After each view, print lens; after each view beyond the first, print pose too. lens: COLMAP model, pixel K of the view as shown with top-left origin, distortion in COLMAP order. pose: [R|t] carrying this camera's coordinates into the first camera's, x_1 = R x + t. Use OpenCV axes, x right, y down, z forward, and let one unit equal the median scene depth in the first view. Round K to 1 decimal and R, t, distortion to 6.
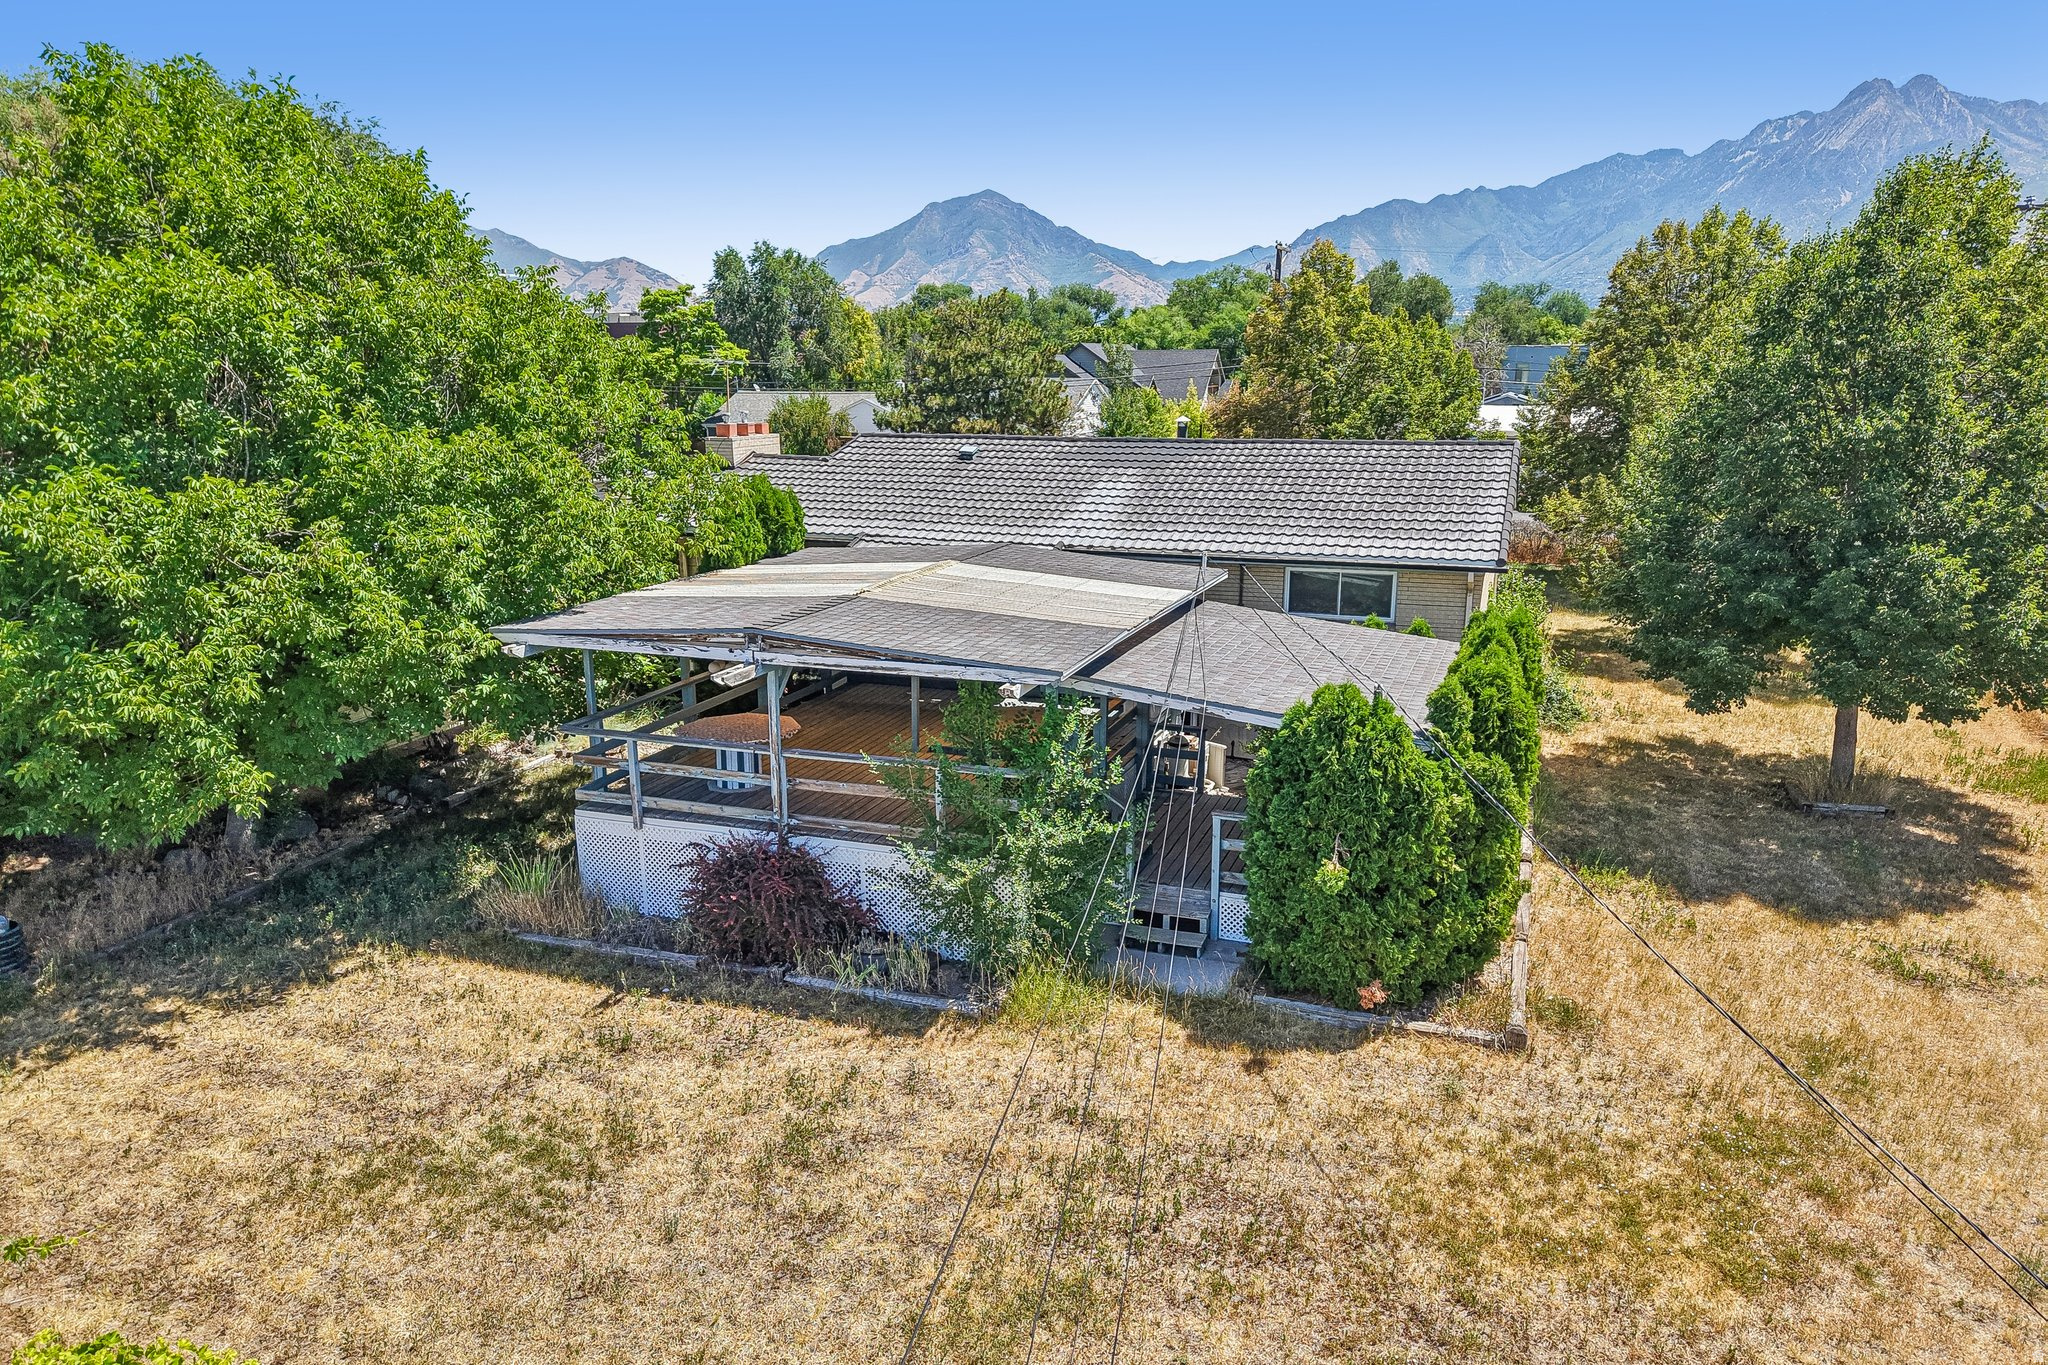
lens RADIAL K [[1372.7, 0, 1036.4], [0, 1372.7, 674.4], [0, 0, 1]] dist [0.019055, -0.007734]
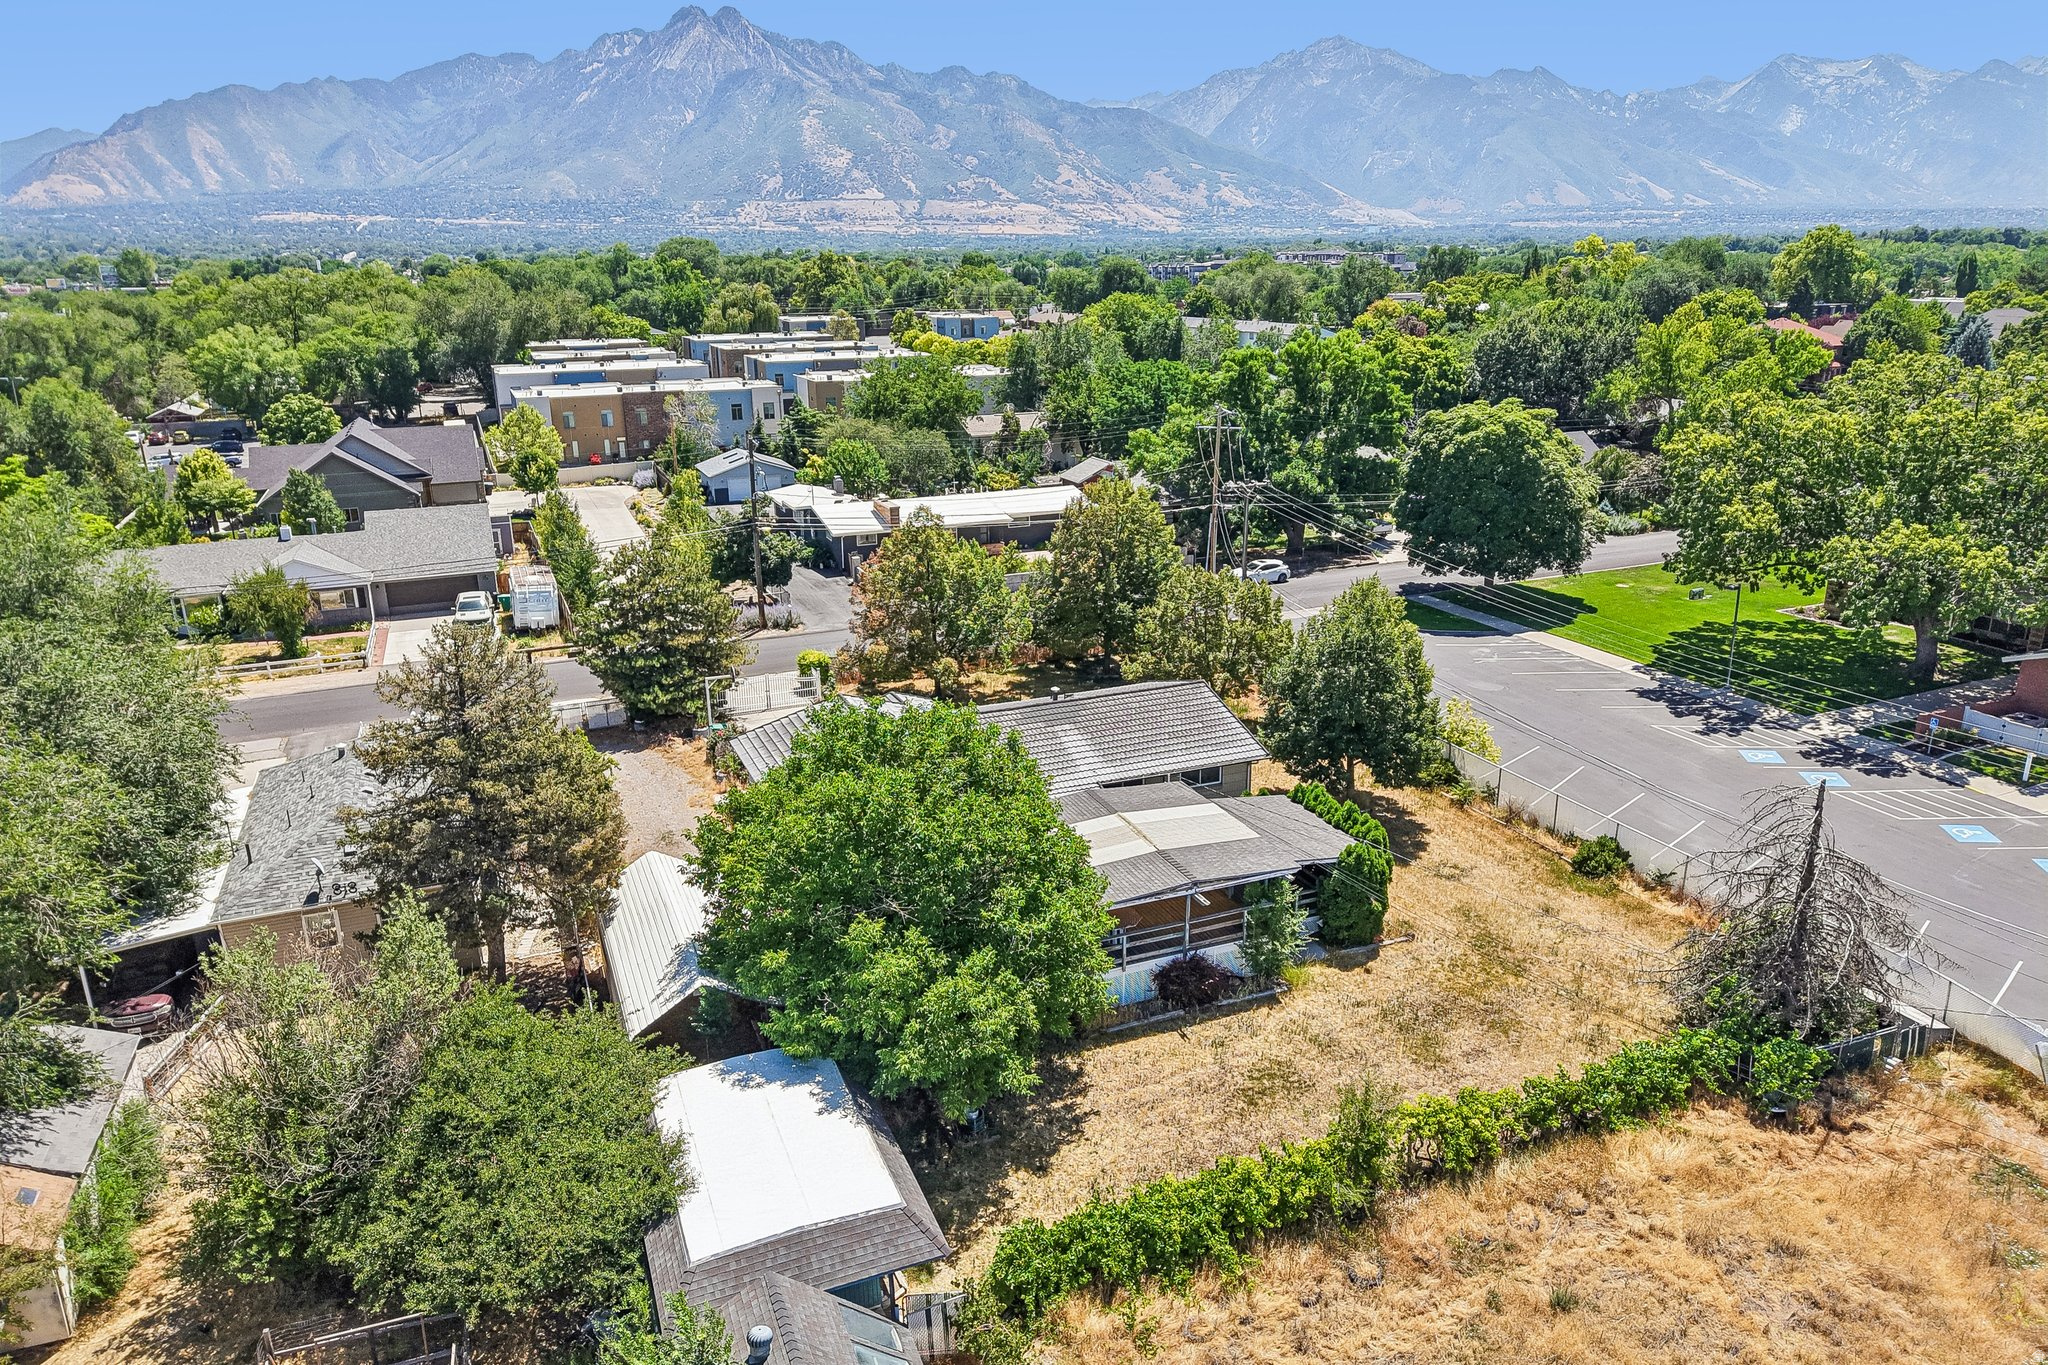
lens RADIAL K [[1378.6, 0, 1026.2], [0, 1378.6, 651.1], [0, 0, 1]] dist [0.021869, -0.022098]
pose [[0.743496, -0.191370, 0.640774, -1.953943], [0.160761, 0.981229, 0.106516, -0.758602], [-0.649130, 0.023817, 0.760304, -0.769544]]
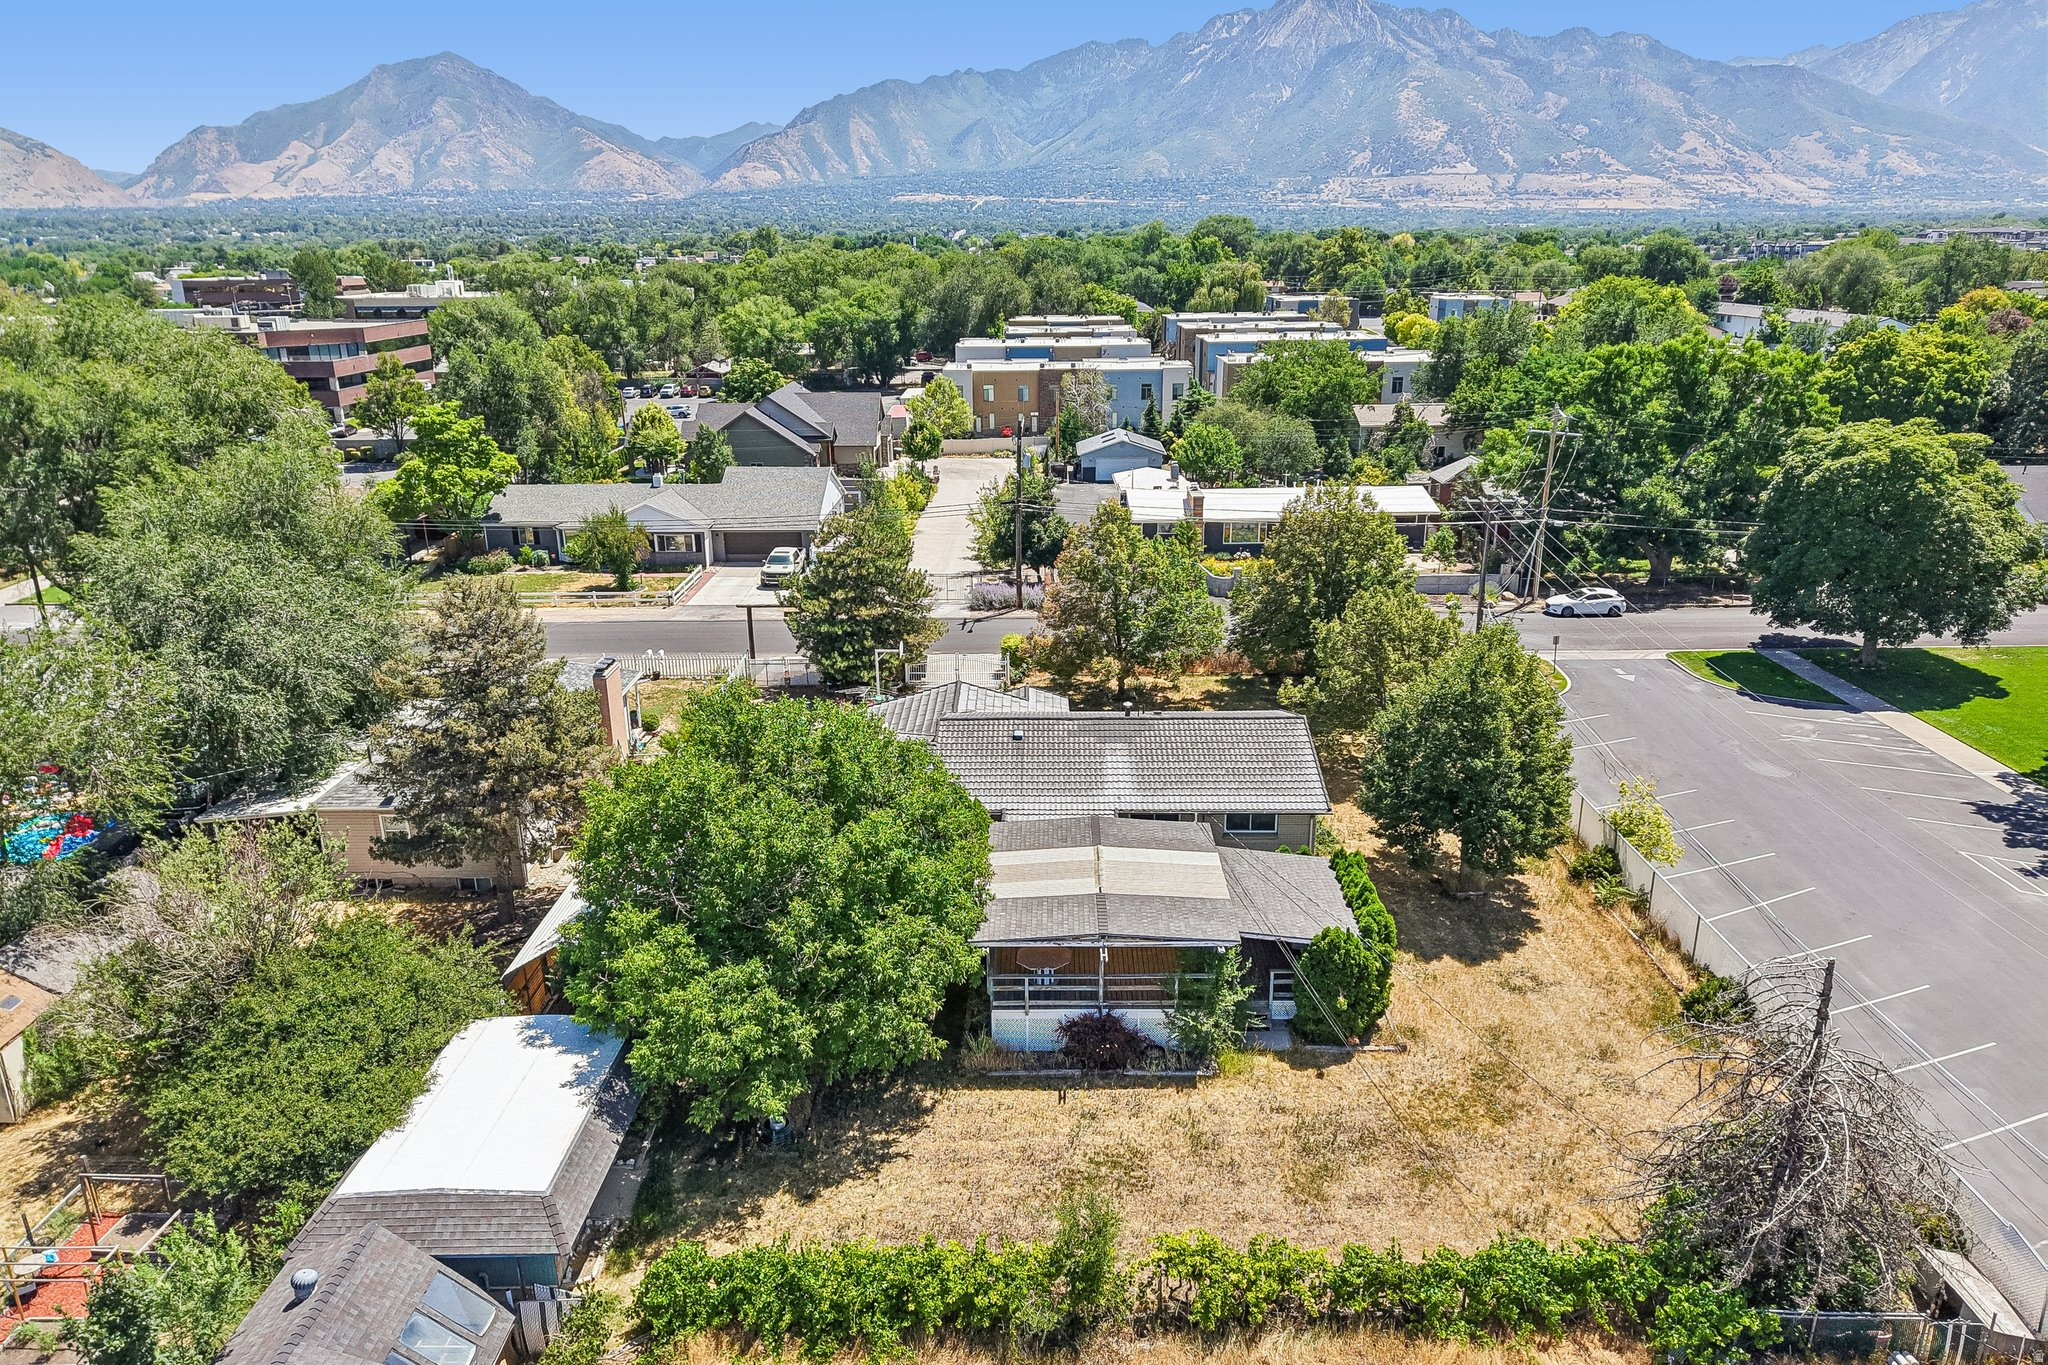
lens RADIAL K [[1378.6, 0, 1026.2], [0, 1378.6, 651.1], [0, 0, 1]] dist [0.021869, -0.022098]
pose [[0.944690, -0.099882, 0.312385, -0.982027], [0.080250, 0.993940, 0.075116, -0.676642], [-0.317994, -0.045892, 0.946981, -1.147679]]
